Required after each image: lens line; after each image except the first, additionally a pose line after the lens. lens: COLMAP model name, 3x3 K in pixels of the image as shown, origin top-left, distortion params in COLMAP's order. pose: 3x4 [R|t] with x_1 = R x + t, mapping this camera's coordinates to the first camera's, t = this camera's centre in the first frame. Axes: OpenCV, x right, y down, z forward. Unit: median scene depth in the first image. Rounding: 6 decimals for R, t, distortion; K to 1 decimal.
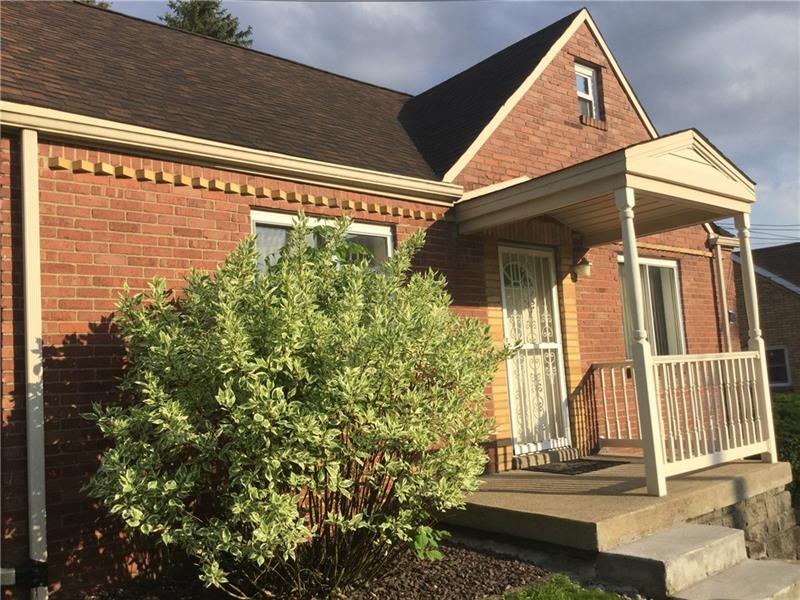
lens RADIAL K [[714.2, 0, 400.0], [0, 714.2, 300.0], [0, 0, 1]] dist [0.145950, -0.288084]
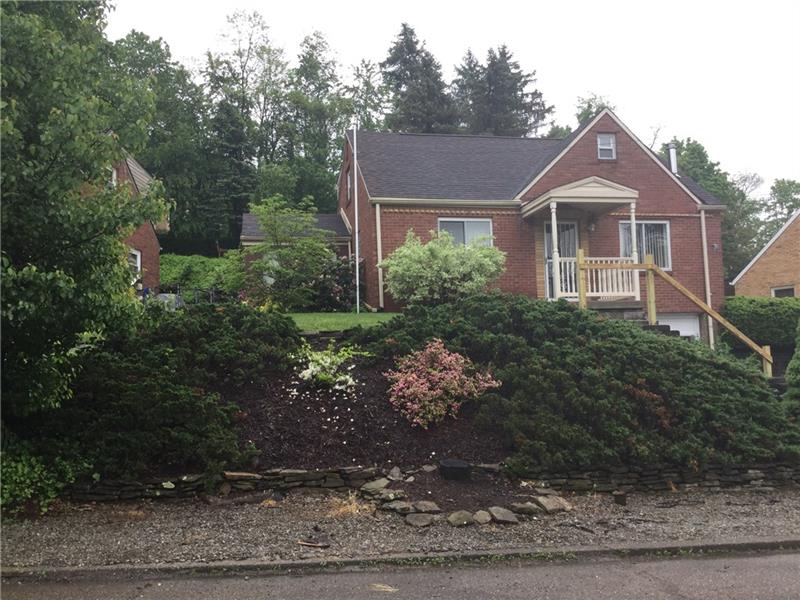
lens RADIAL K [[714.2, 0, 400.0], [0, 714.2, 300.0], [0, 0, 1]] dist [0.145950, -0.288084]
pose [[0.877617, -0.007305, -0.479306, 1.183338], [0.028970, 0.998865, 0.037821, 0.118450], [0.478485, -0.047078, 0.876833, -1.932967]]
